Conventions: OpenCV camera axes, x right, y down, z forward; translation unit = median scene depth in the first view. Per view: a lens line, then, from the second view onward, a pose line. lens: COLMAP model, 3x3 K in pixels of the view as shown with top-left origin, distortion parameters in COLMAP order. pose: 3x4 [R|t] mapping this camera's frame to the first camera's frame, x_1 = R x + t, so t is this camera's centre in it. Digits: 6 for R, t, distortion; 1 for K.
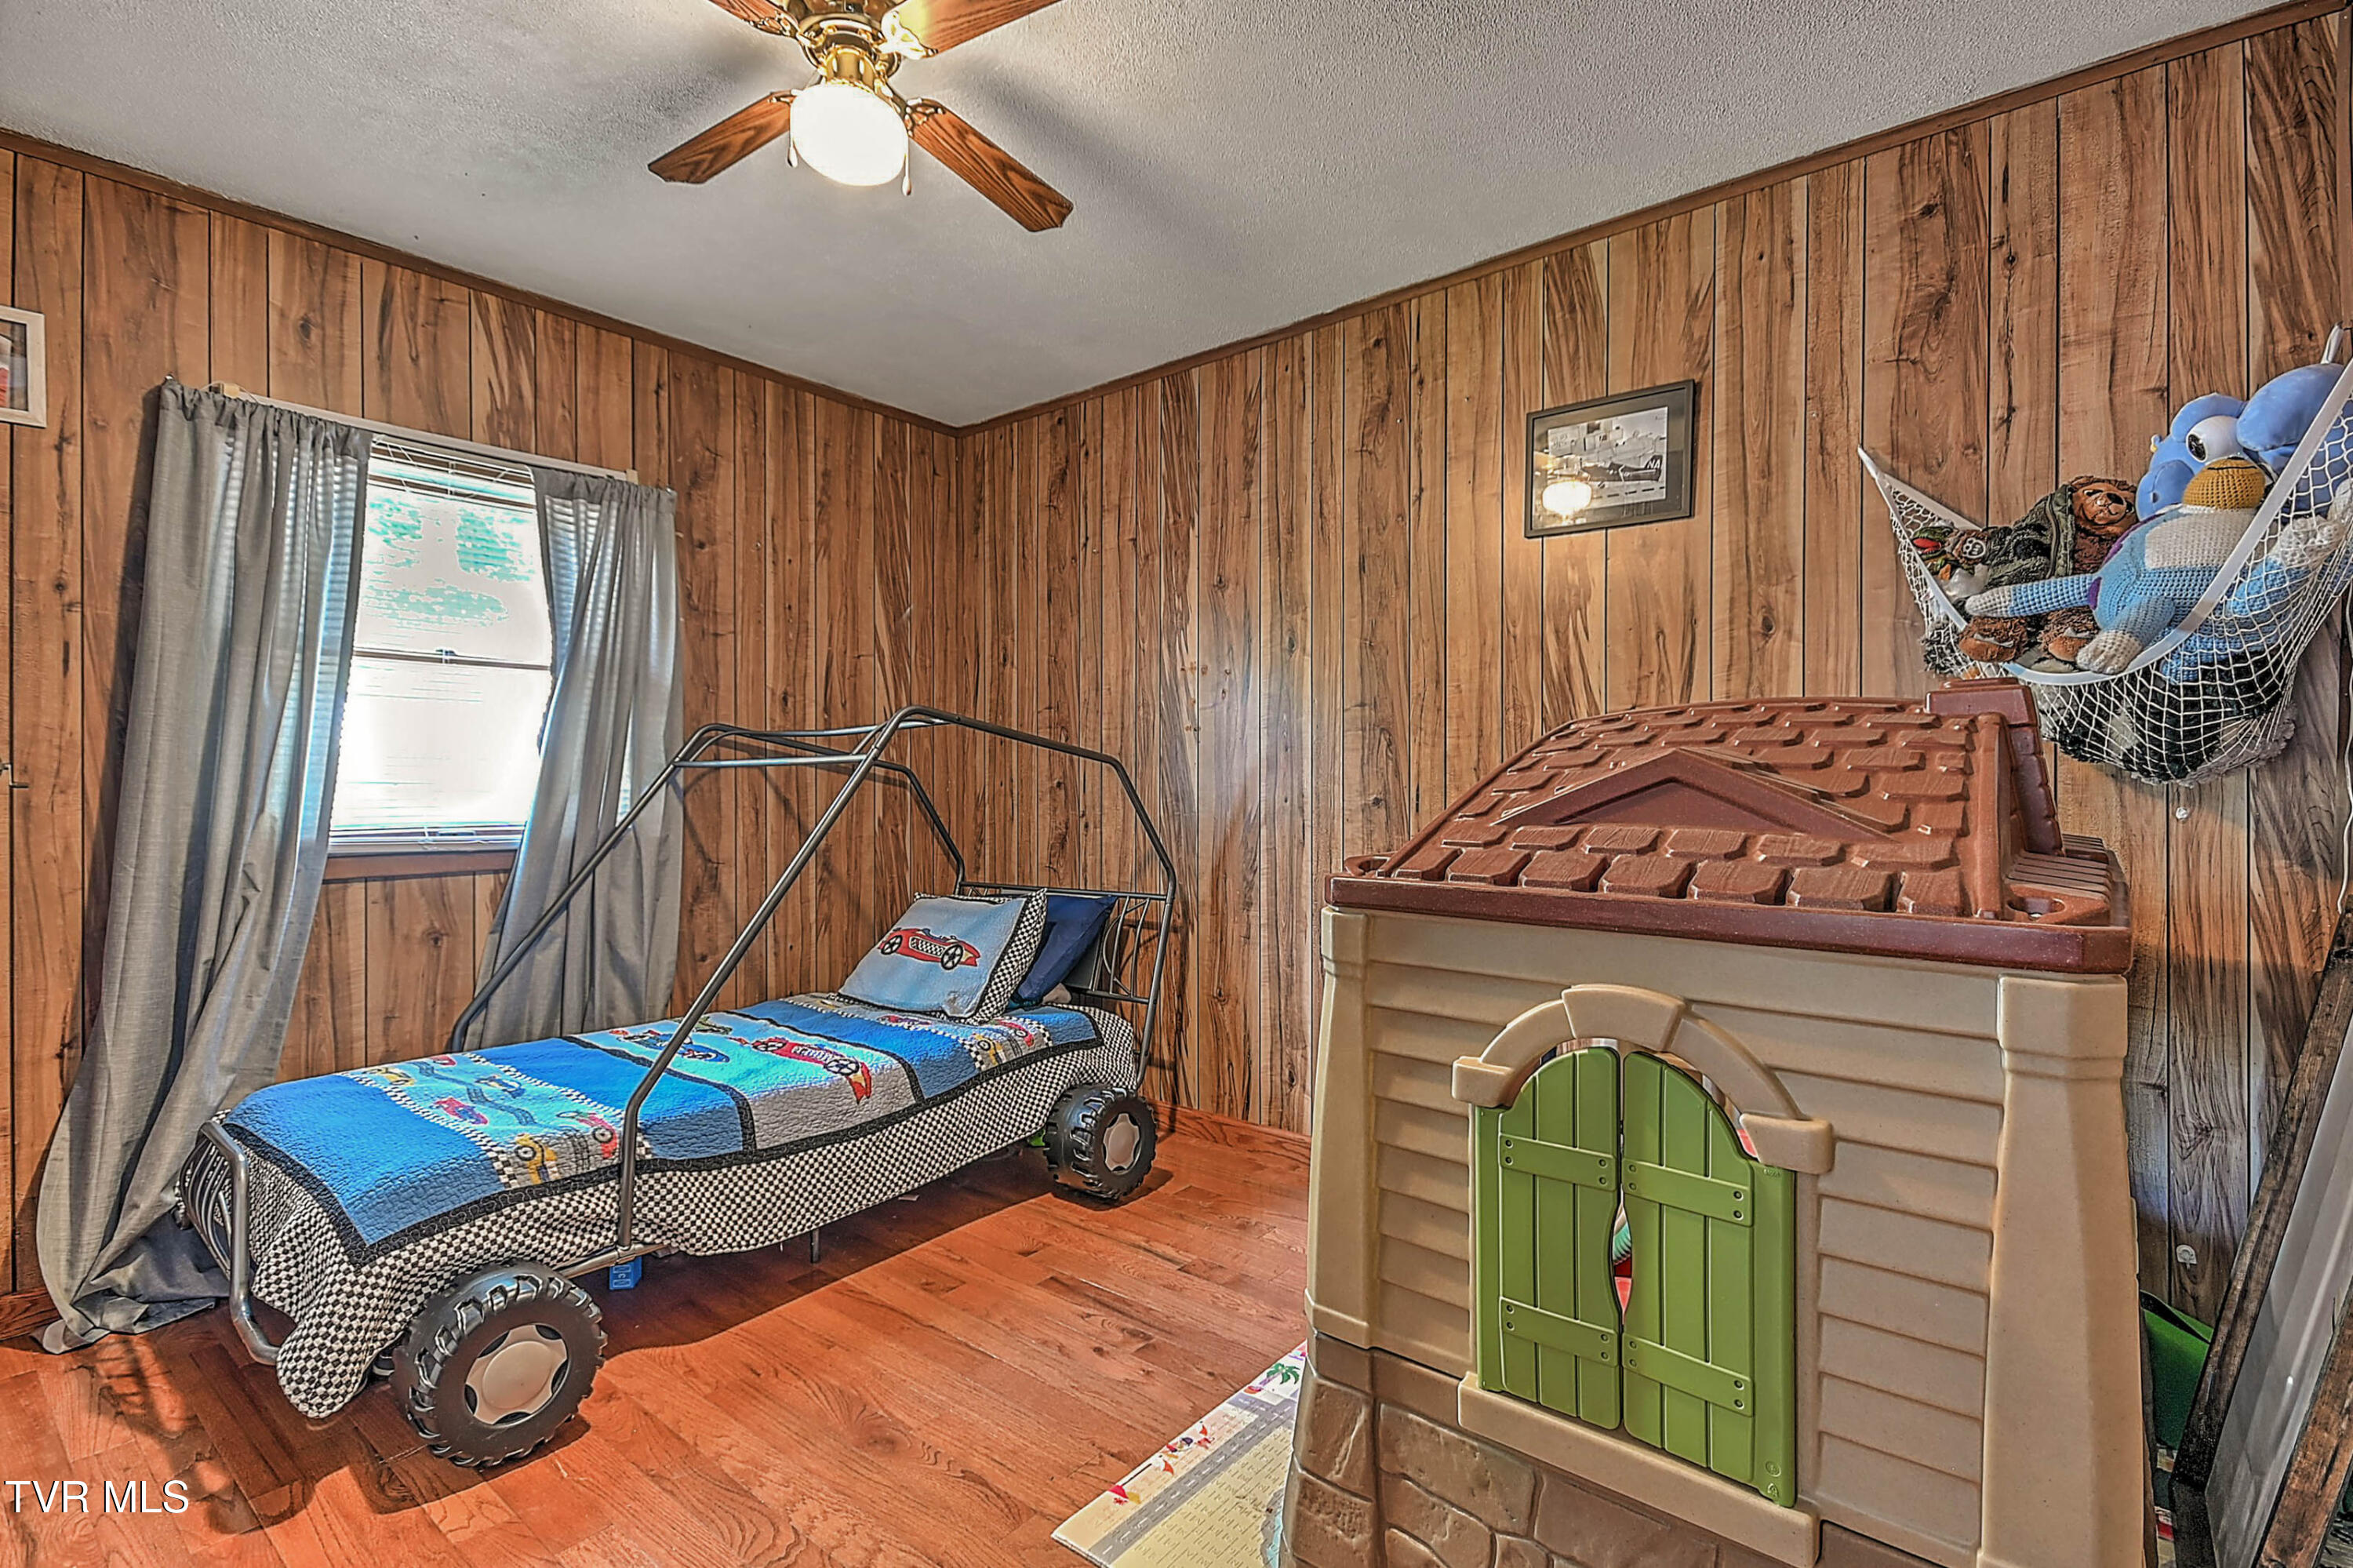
lens RADIAL K [[1084.8, 0, 1184.6], [0, 1084.8, 791.6], [0, 0, 1]] dist [0.011041, -0.000052]
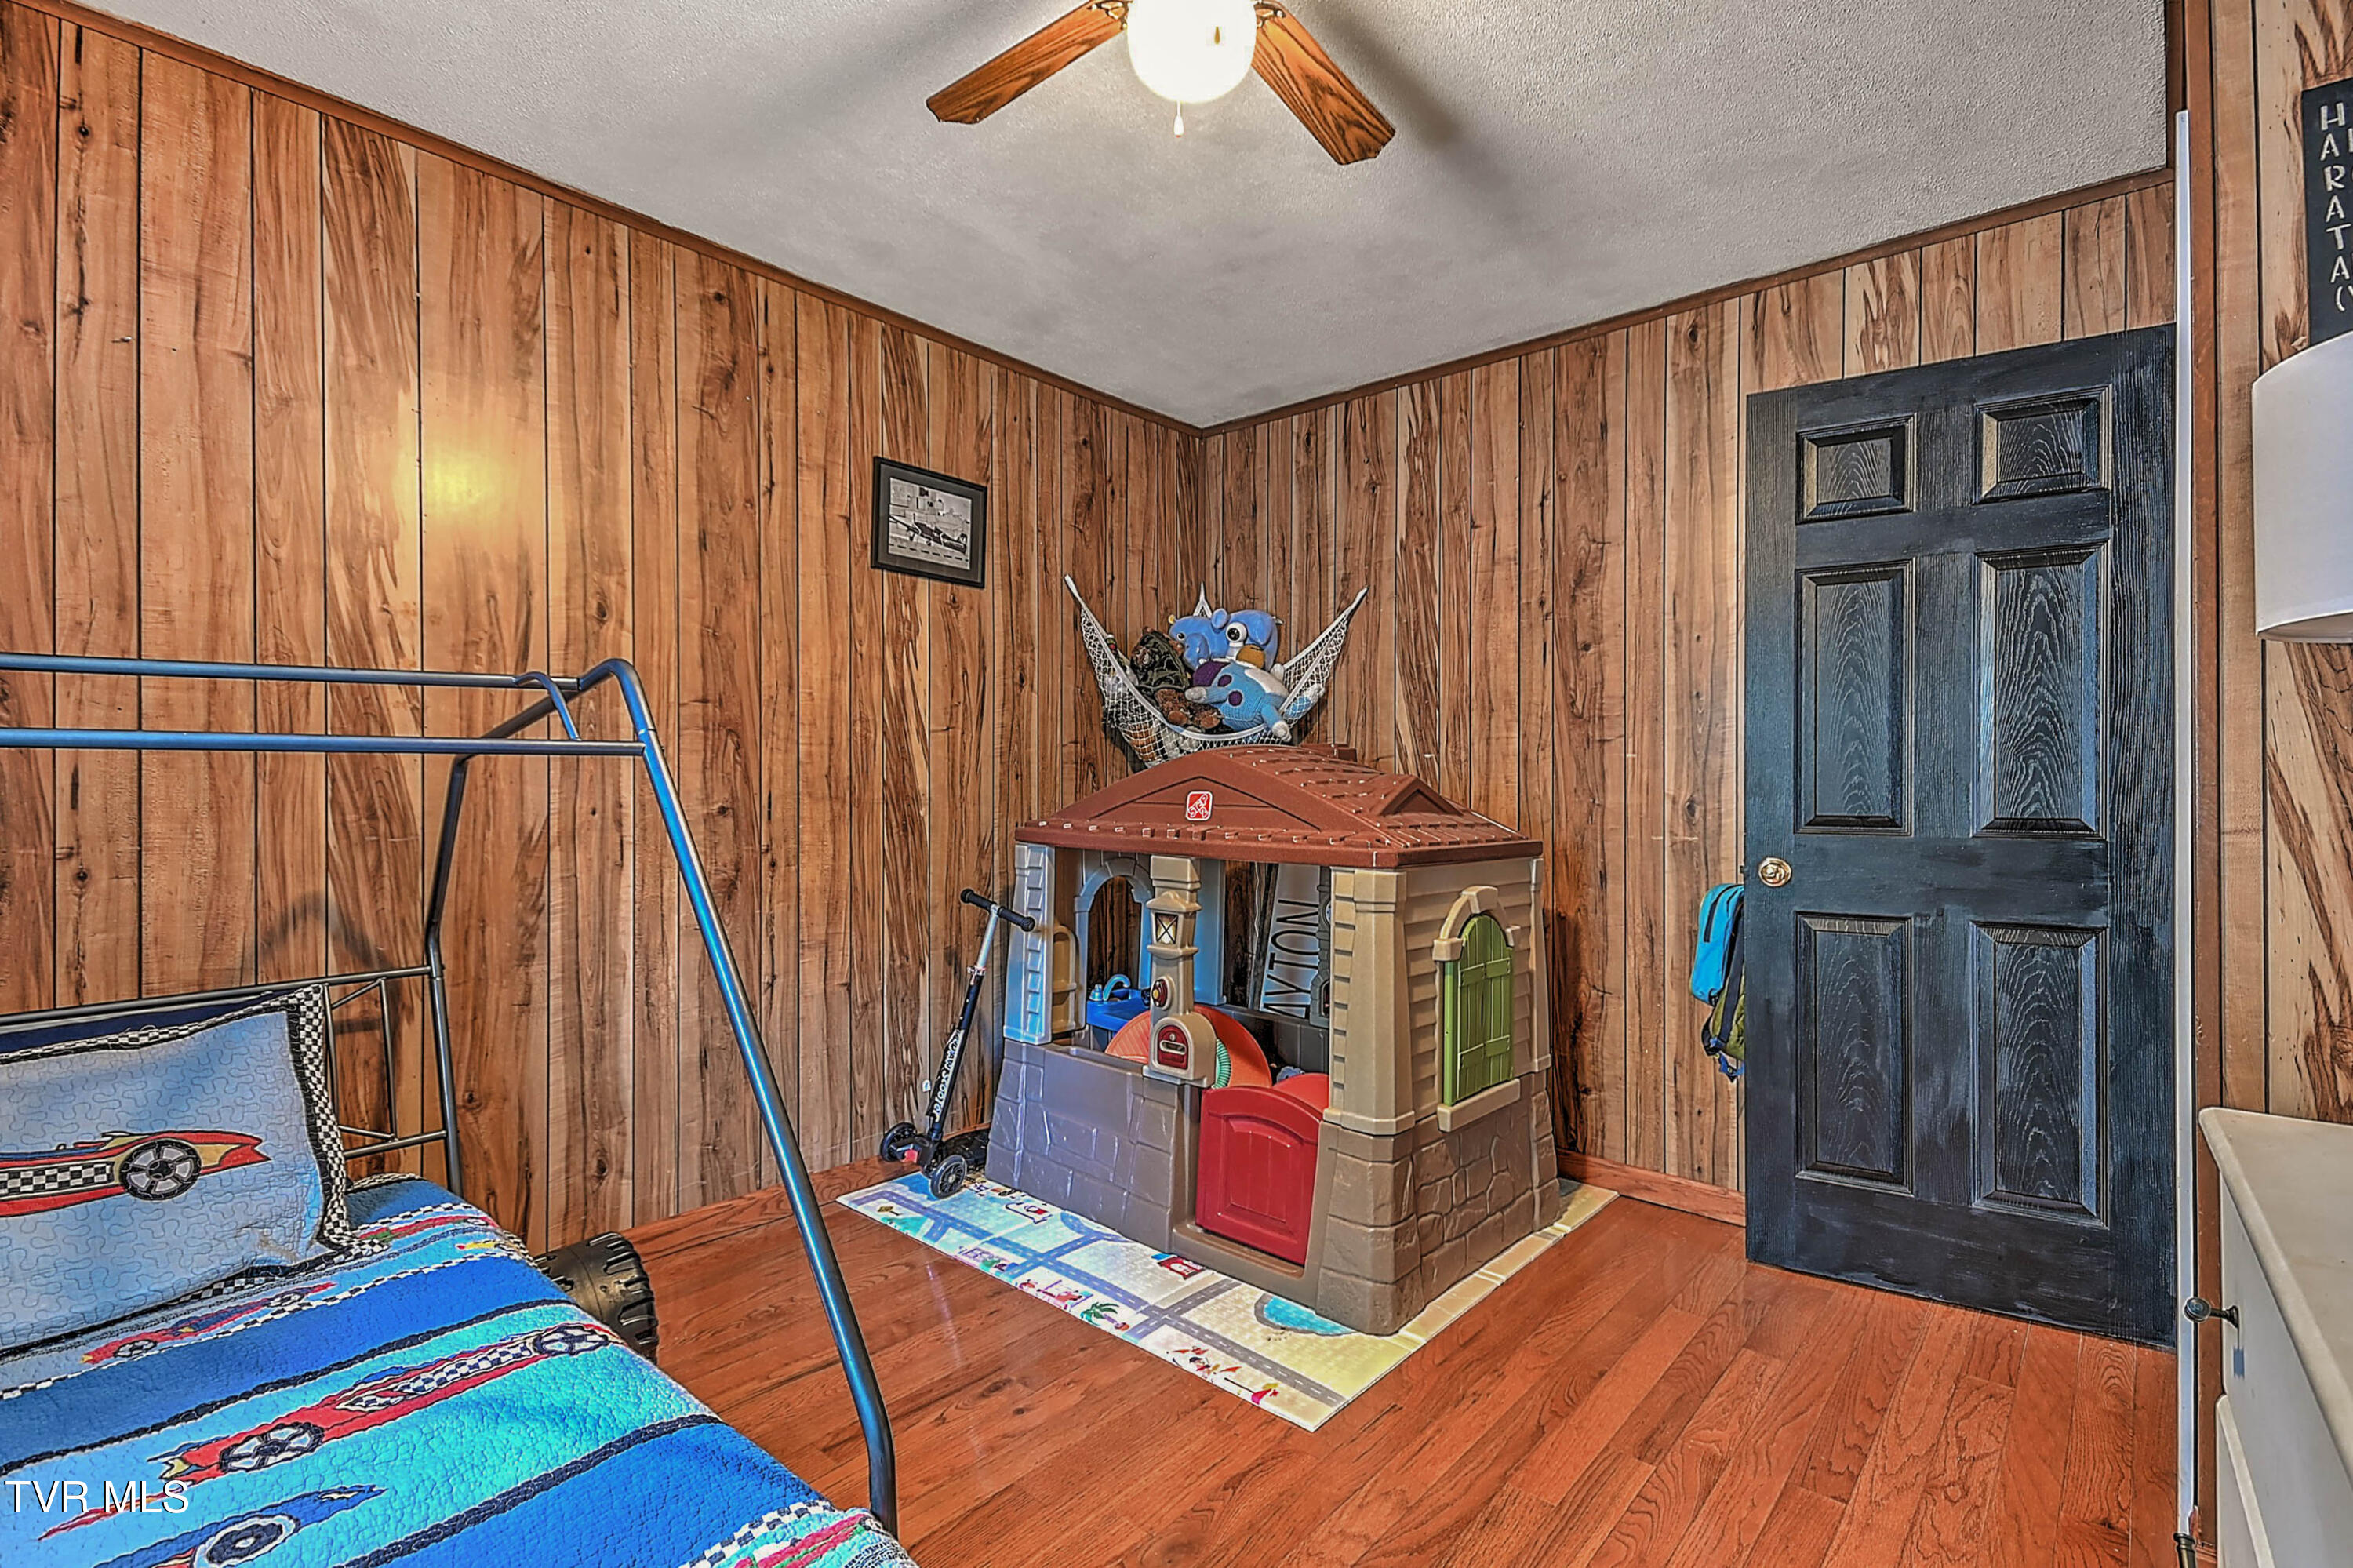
lens RADIAL K [[1119.6, 0, 1181.6], [0, 1119.6, 759.1], [0, 0, 1]] dist [0.002301, 0.000039]
pose [[0.016576, 0.002978, 0.999858, -0.748013], [-0.017402, 0.999845, -0.002690, -0.037618], [-0.999711, -0.017355, 0.016625, 0.607098]]
